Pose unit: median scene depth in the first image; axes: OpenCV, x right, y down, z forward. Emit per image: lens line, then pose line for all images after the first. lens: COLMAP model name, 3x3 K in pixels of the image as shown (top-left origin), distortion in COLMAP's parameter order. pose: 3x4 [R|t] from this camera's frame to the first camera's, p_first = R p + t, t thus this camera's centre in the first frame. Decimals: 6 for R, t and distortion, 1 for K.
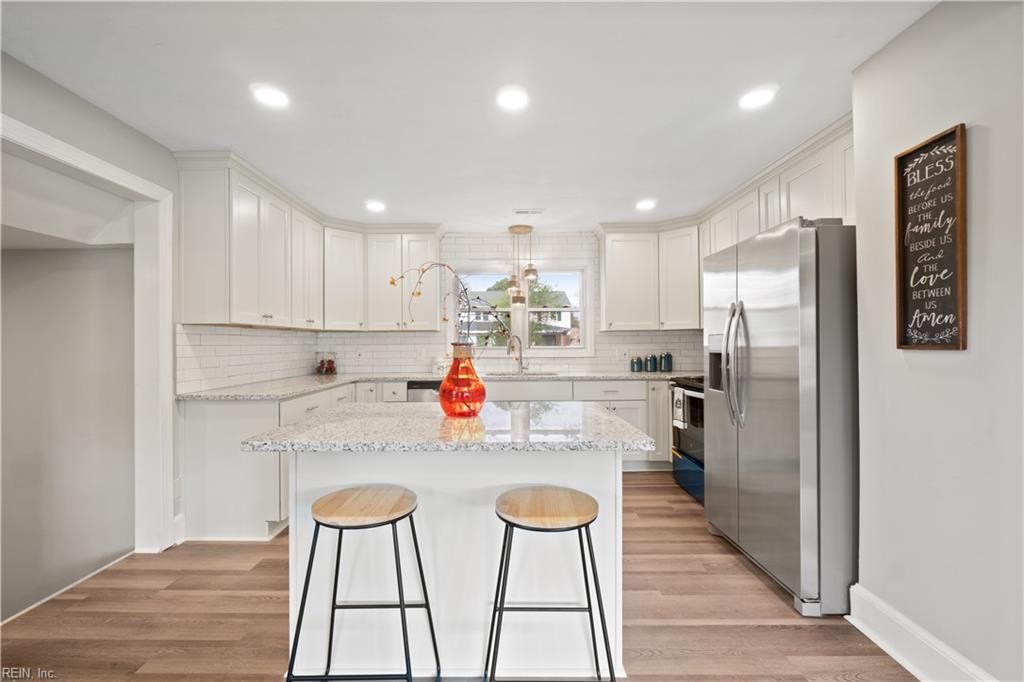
lens RADIAL K [[437.8, 0, 506.3], [0, 437.8, 341.7], [0, 0, 1]] dist [-0.002003, -0.000357]
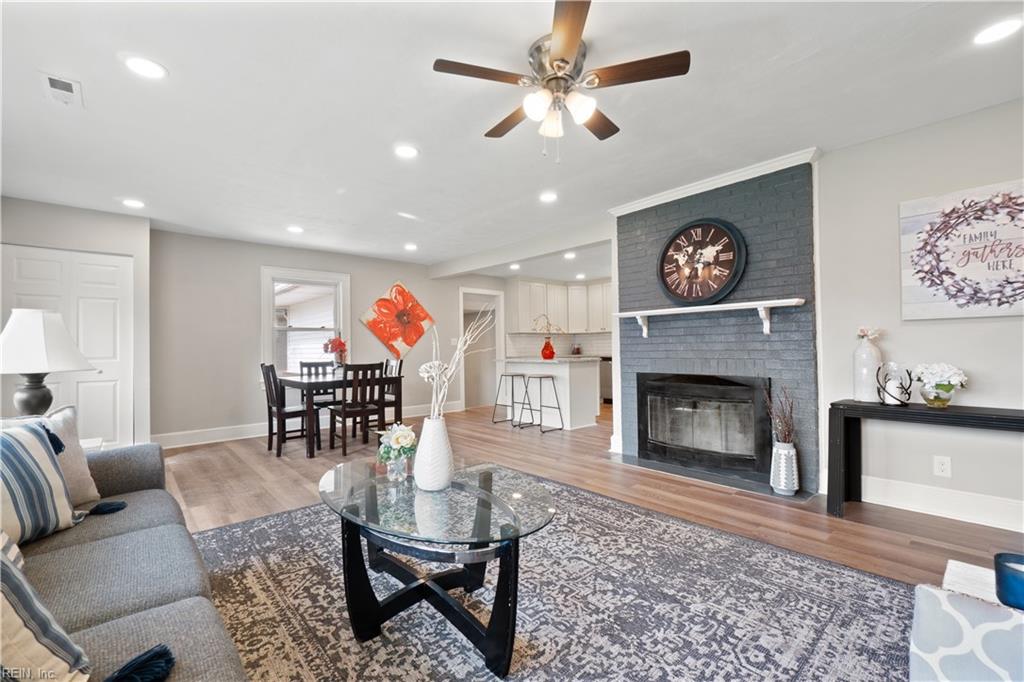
lens RADIAL K [[437.8, 0, 513.5], [0, 437.8, 343.4], [0, 0, 1]] dist [-0.002003, -0.000357]
pose [[0.666274, -0.013672, -0.745582, 0.970052], [0.018456, 0.999828, -0.001842, 0.020911], [0.745479, -0.012533, 0.666412, -0.622563]]
